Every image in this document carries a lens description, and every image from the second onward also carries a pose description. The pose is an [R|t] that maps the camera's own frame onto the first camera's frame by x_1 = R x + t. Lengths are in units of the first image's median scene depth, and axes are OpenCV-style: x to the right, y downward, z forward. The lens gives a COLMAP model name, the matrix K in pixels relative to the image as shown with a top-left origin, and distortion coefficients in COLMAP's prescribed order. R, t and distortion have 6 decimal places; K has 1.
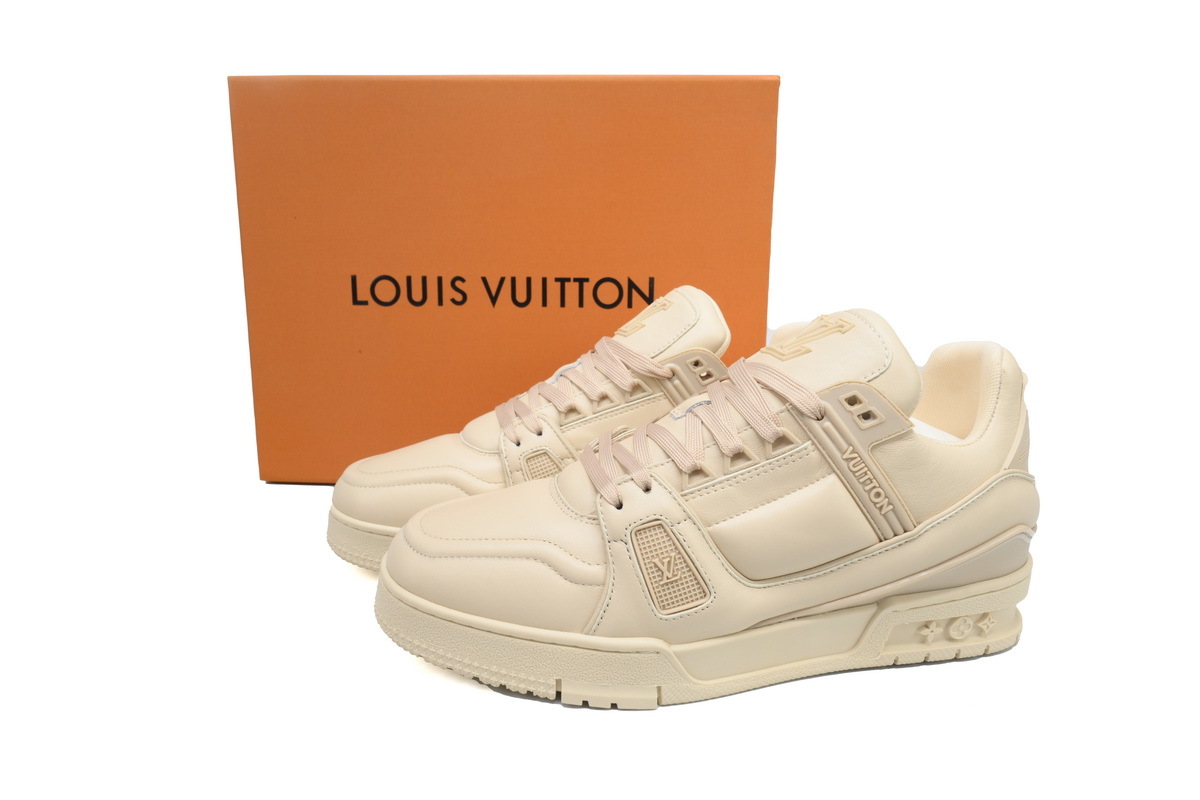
lens RADIAL K [[849.3, 0, 599.3], [0, 849.3, 399.0], [0, 0, 1]] dist [-0.021804, 0.000031]
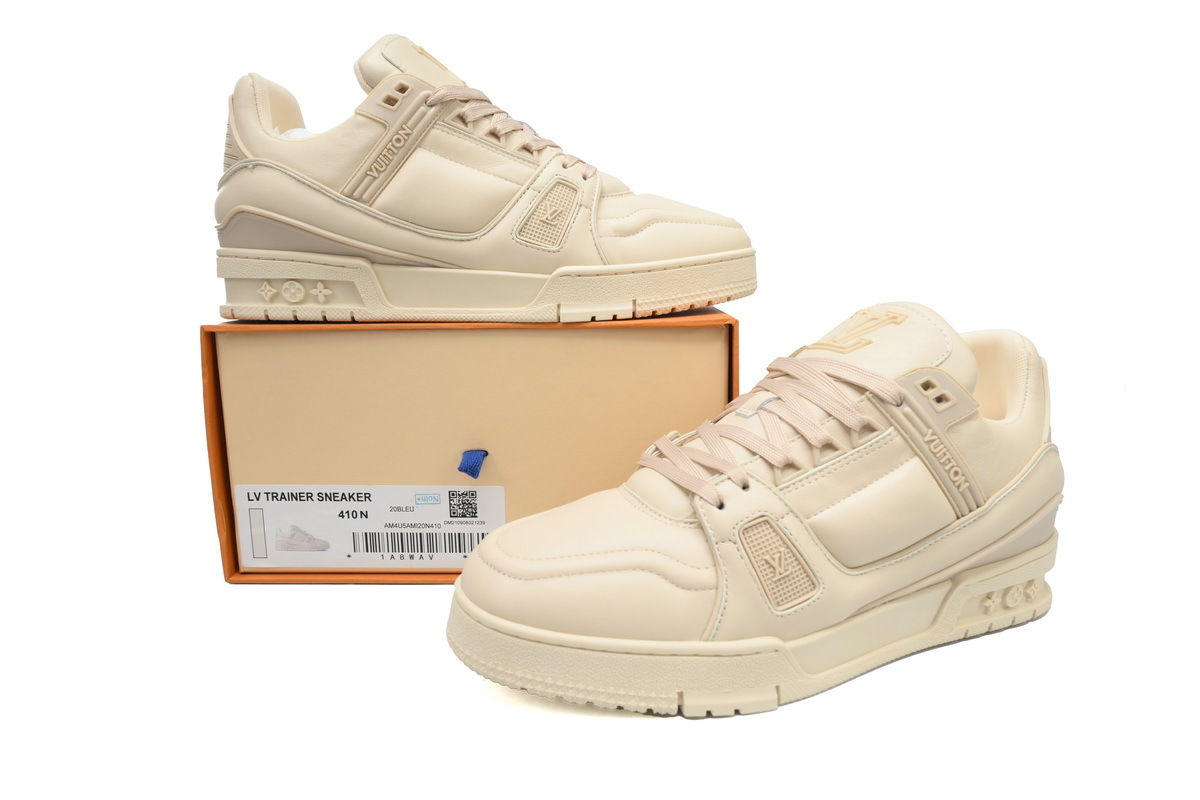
lens RADIAL K [[849.3, 0, 607.6], [0, 849.3, 392.6], [0, 0, 1]] dist [-0.021804, 0.000031]
pose [[0.974858, -0.057581, 0.215257, -0.309321], [0.067438, 0.996972, -0.038727, 0.024448], [-0.212375, 0.052270, 0.975789, 0.063929]]
